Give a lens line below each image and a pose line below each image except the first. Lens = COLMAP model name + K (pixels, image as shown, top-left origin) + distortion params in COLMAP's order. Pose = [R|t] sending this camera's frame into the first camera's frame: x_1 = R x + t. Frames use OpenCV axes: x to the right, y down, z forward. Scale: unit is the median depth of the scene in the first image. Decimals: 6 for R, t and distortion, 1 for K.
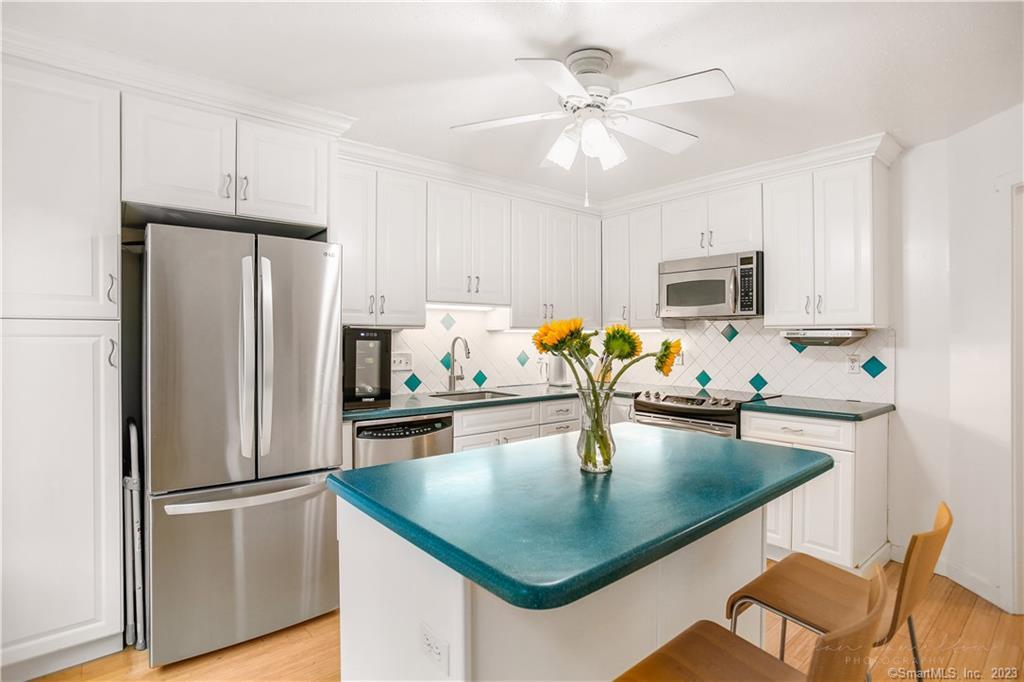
lens RADIAL K [[508.2, 0, 513.0], [0, 508.2, 336.6], [0, 0, 1]] dist [-0.061482, 0.034039]
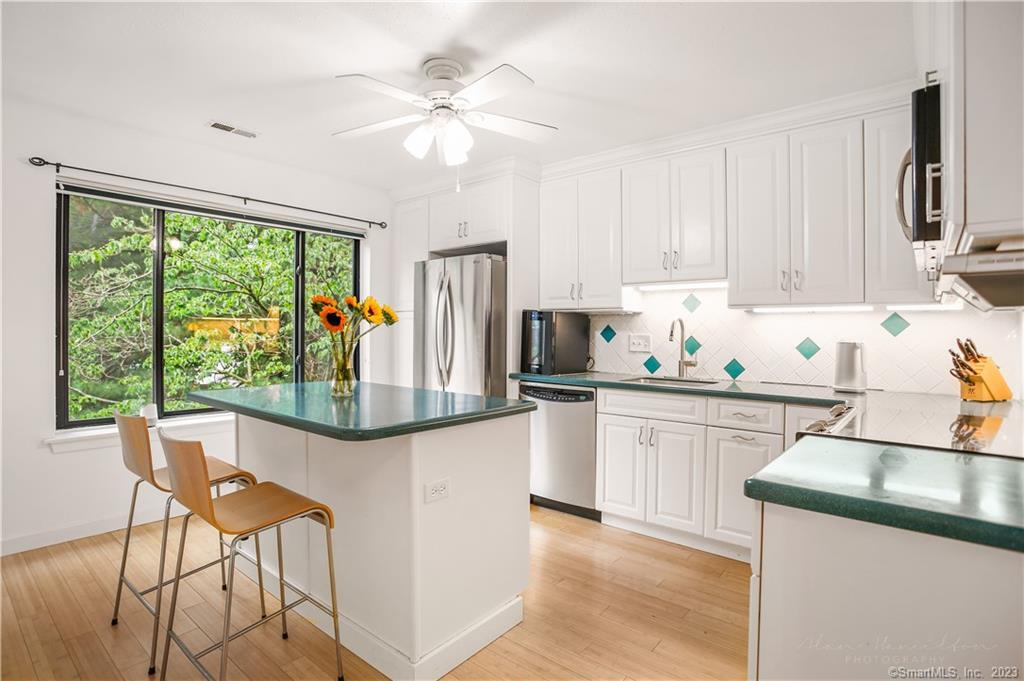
lens RADIAL K [[508.2, 0, 513.0], [0, 508.2, 336.1], [0, 0, 1]] dist [-0.061482, 0.034039]
pose [[0.182168, 0.007449, -0.983239, 0.884901], [-0.010338, 0.999931, 0.005660, 0.036621], [0.983213, 0.009134, 0.182232, 0.642966]]
